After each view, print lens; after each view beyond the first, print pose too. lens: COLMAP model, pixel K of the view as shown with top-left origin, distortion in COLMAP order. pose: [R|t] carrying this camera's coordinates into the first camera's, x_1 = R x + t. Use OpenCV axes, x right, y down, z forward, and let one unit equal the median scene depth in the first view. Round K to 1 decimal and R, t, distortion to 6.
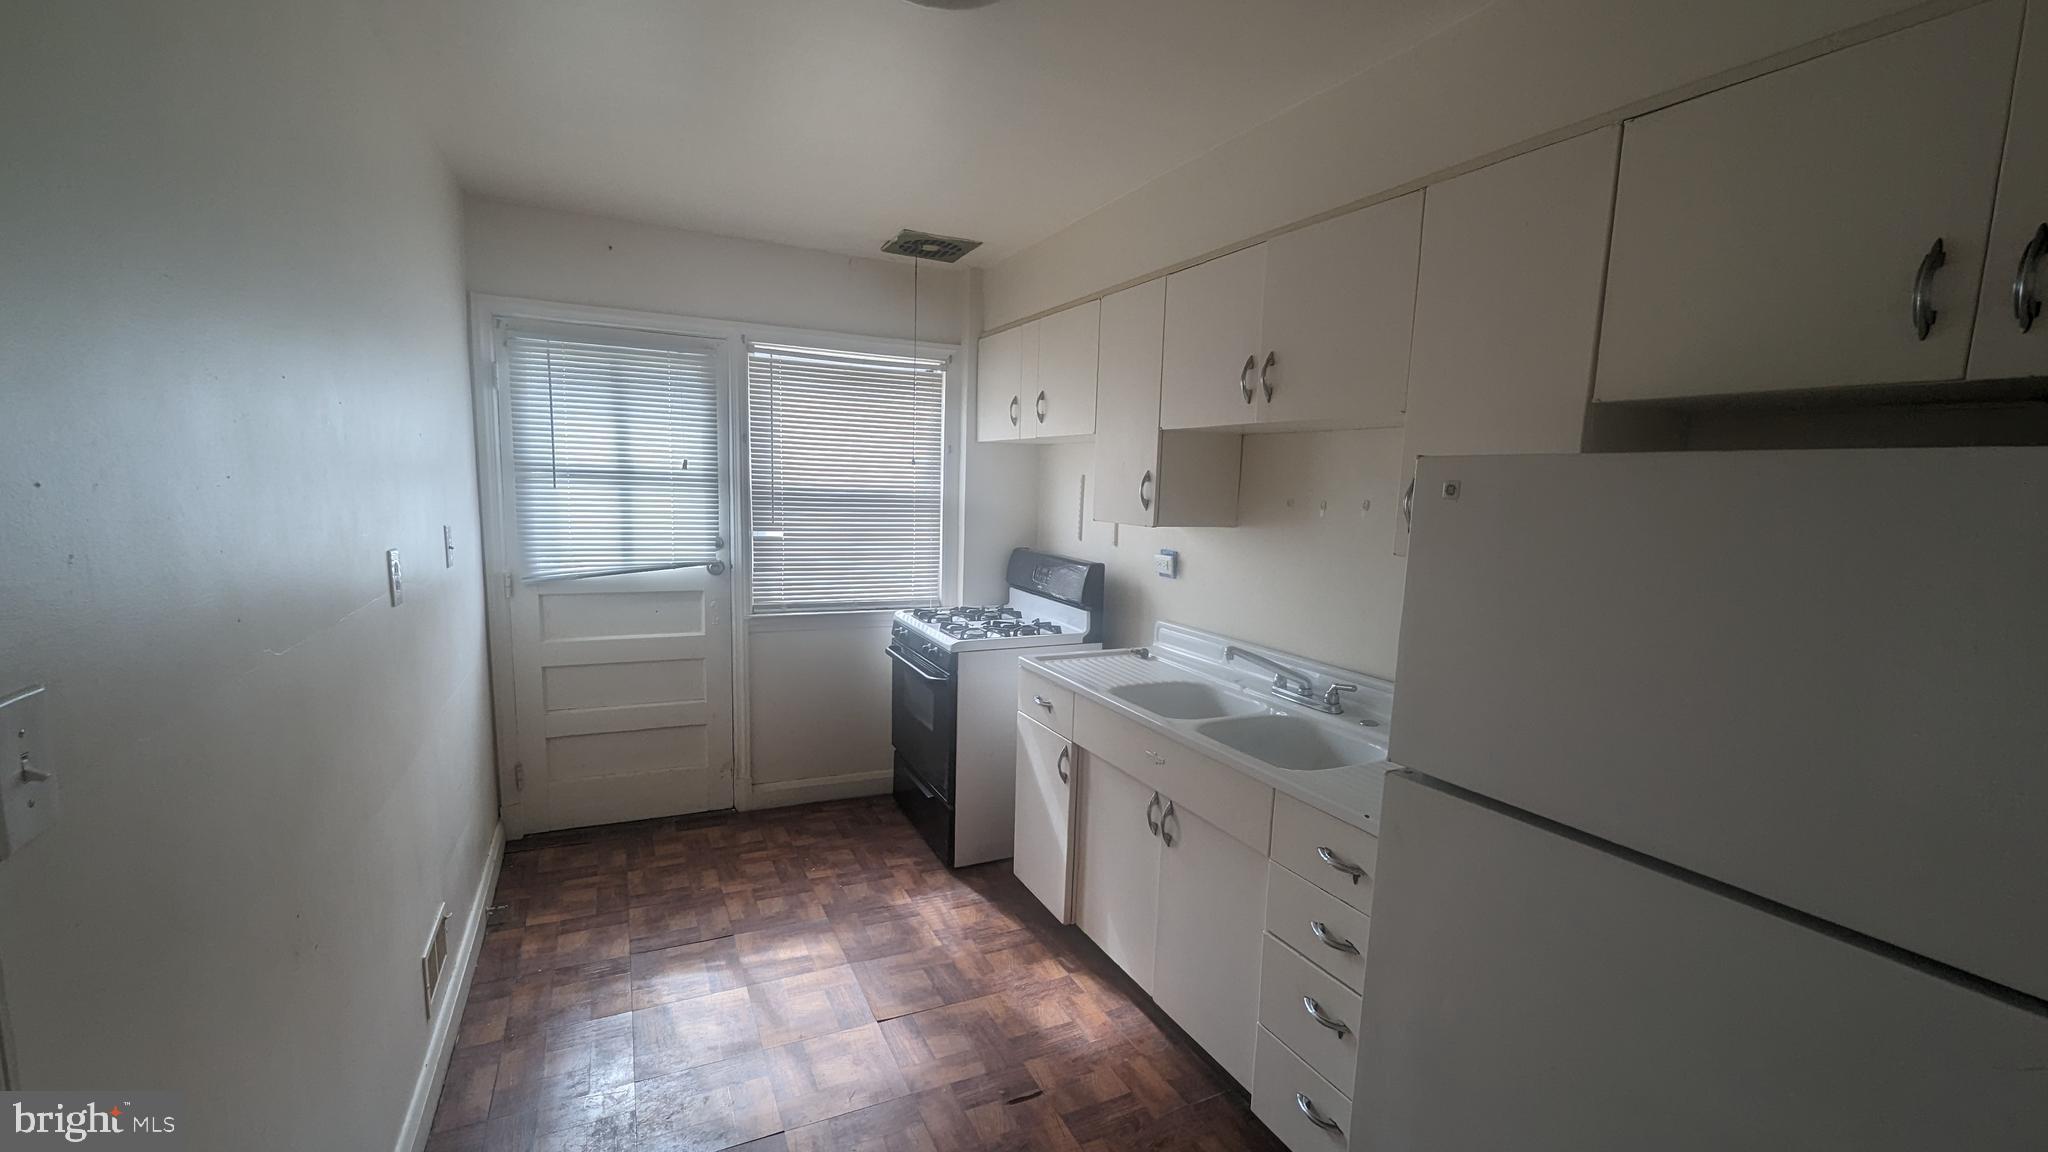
lens RADIAL K [[840.4, 0, 1027.3], [0, 840.4, 605.4], [0, 0, 1]] dist [-0.007710, -0.000049]
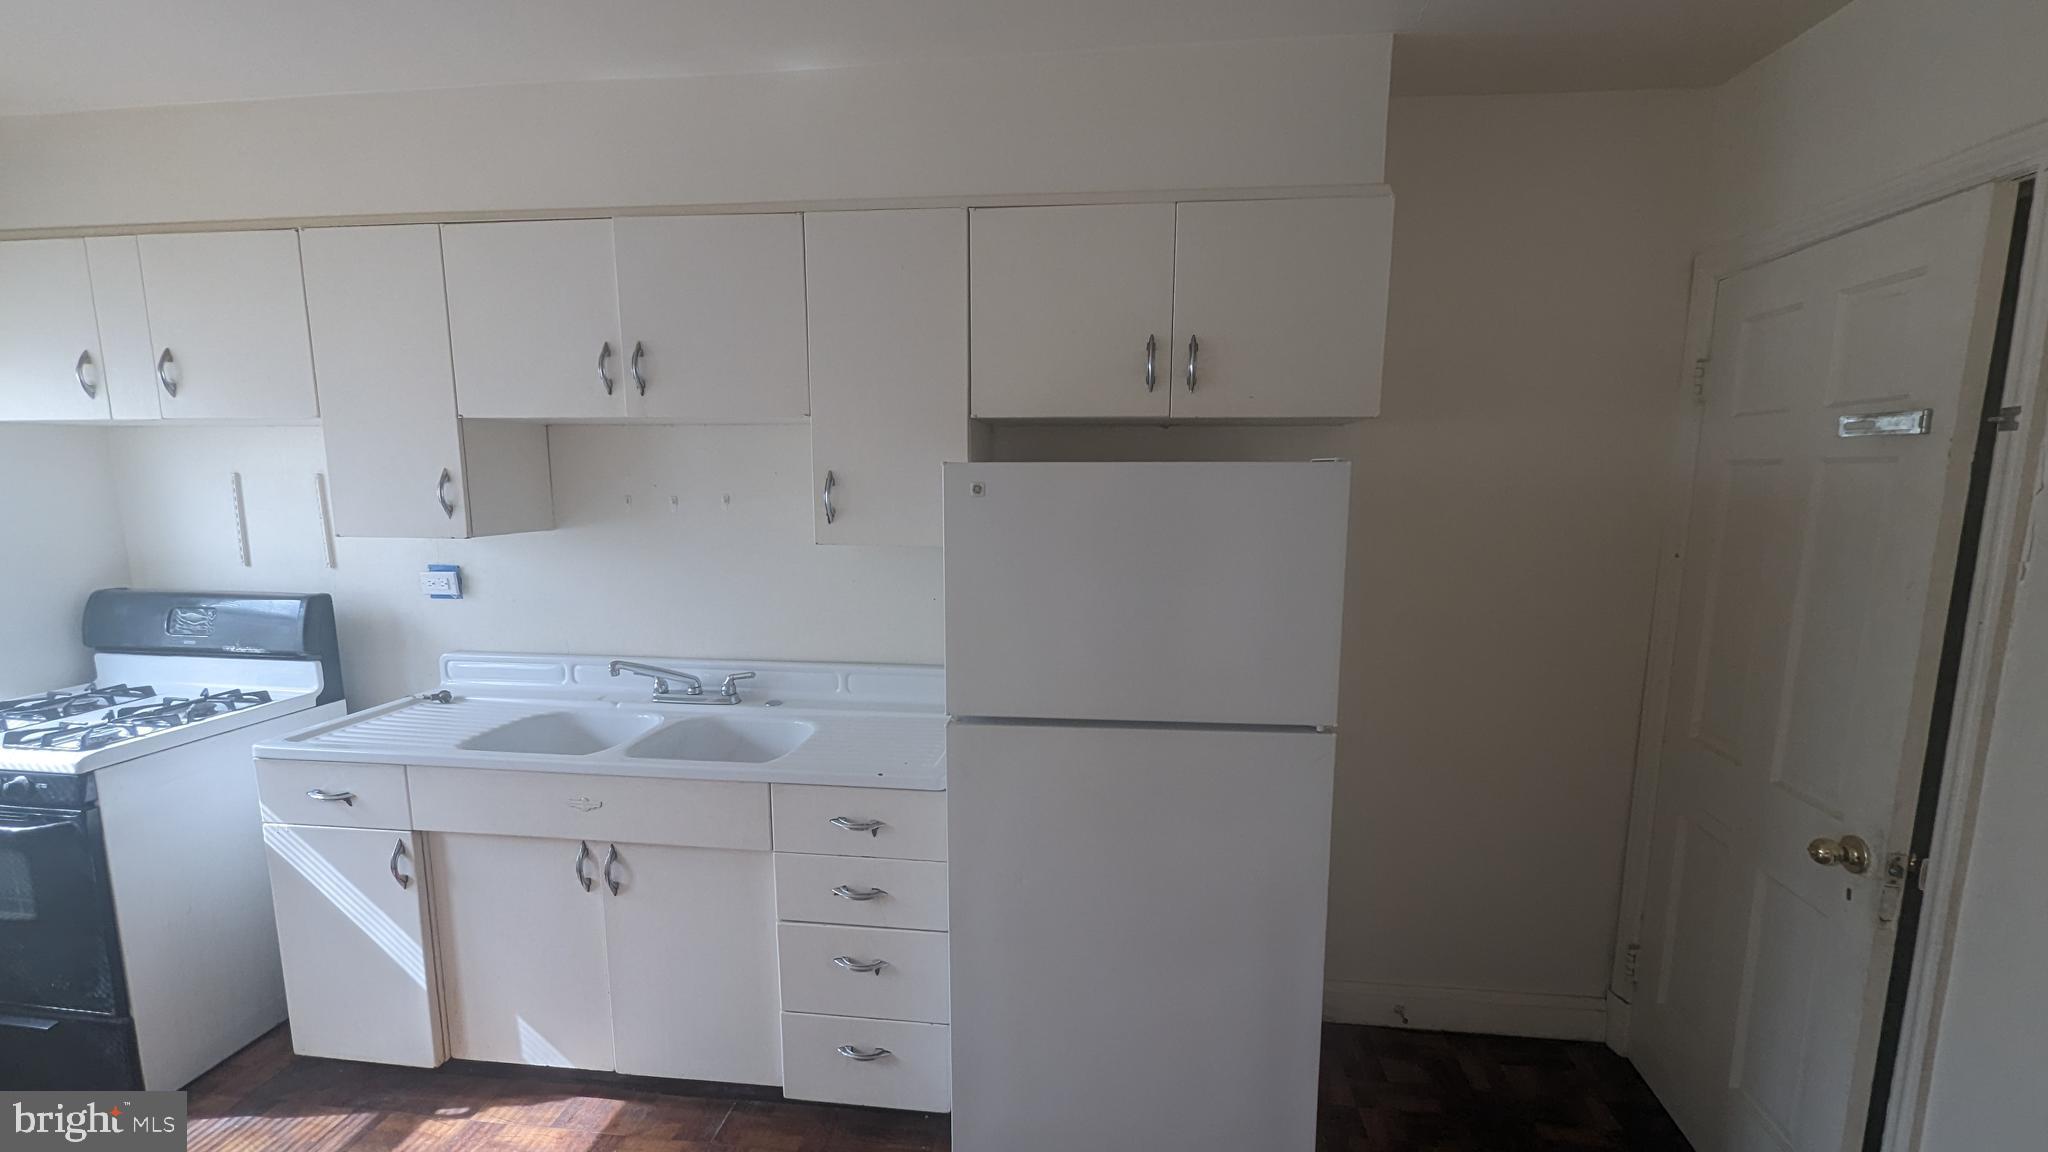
lens RADIAL K [[840.4, 0, 1027.3], [0, 840.4, 605.4], [0, 0, 1]] dist [-0.007710, -0.000049]
pose [[0.534196, -0.154360, 0.831149, -0.253743], [0.135240, 0.986130, 0.096222, -0.036316], [-0.834473, 0.061004, 0.547662, 0.121337]]
